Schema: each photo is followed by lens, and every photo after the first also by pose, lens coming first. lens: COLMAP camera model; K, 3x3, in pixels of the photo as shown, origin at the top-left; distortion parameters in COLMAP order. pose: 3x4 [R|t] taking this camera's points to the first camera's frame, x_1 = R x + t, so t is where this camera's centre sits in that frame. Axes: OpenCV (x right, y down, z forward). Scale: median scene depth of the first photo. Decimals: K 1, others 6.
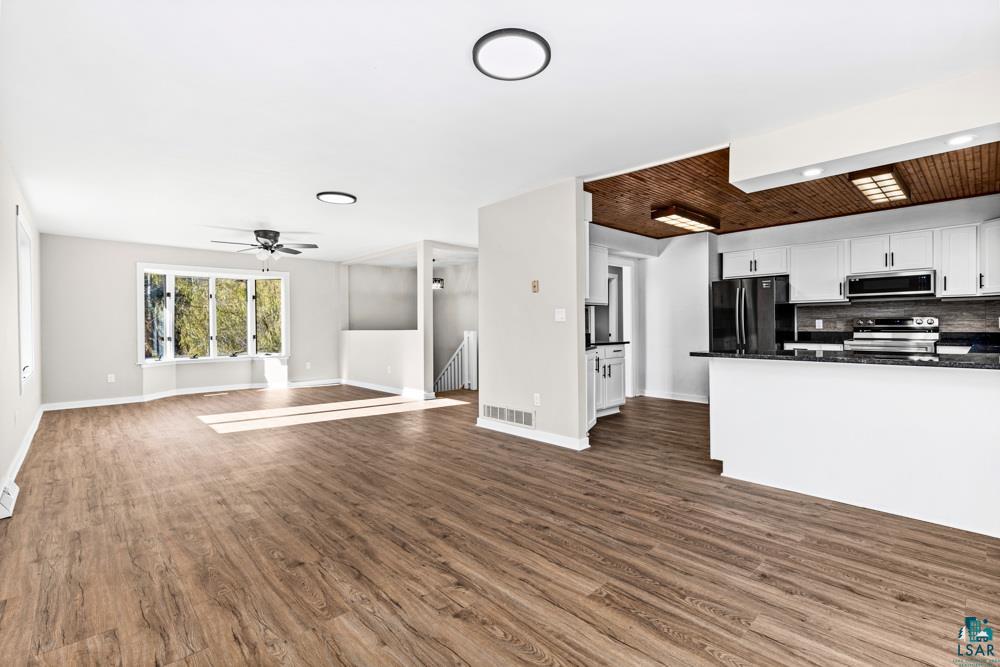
lens RADIAL K [[450.2, 0, 499.8], [0, 450.2, 328.2], [0, 0, 1]] dist [0.007096, -0.000759]
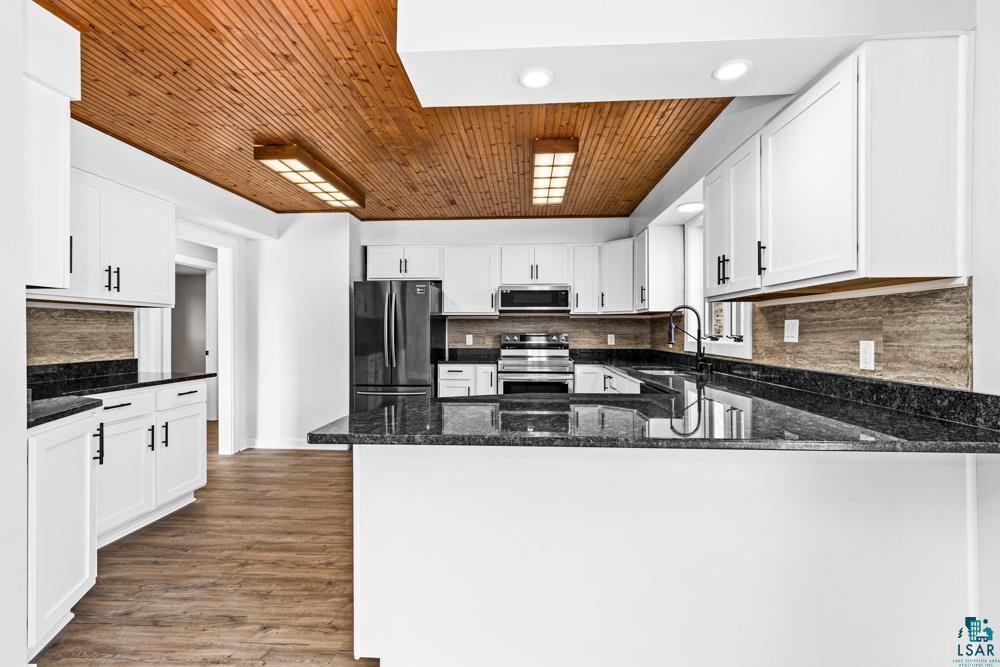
lens RADIAL K [[450.2, 0, 499.5], [0, 450.2, 331.7], [0, 0, 1]] dist [0.007096, -0.000759]
pose [[0.724858, 0.007608, 0.688856, 0.149636], [-0.002666, 0.999963, -0.008239, -0.018090], [-0.688893, 0.004136, 0.724851, 0.331504]]
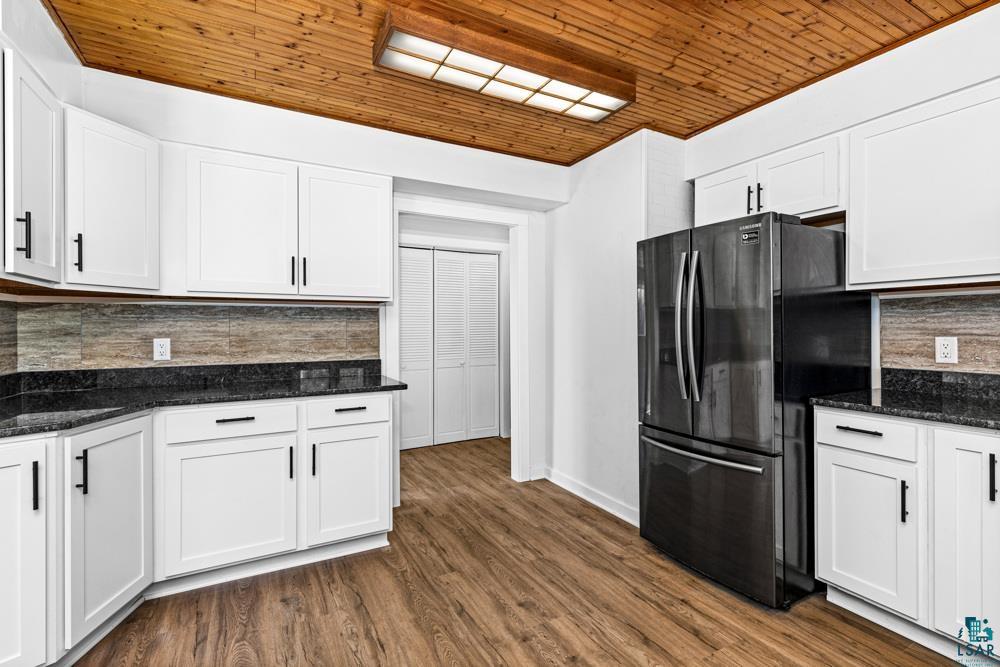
lens RADIAL K [[450.2, 0, 509.8], [0, 450.2, 328.1], [0, 0, 1]] dist [0.007096, -0.000759]
pose [[0.968986, 0.005271, -0.247061, 0.478620], [-0.006191, 0.999976, -0.002945, -0.022912], [0.247040, 0.004384, 0.968995, 0.595647]]
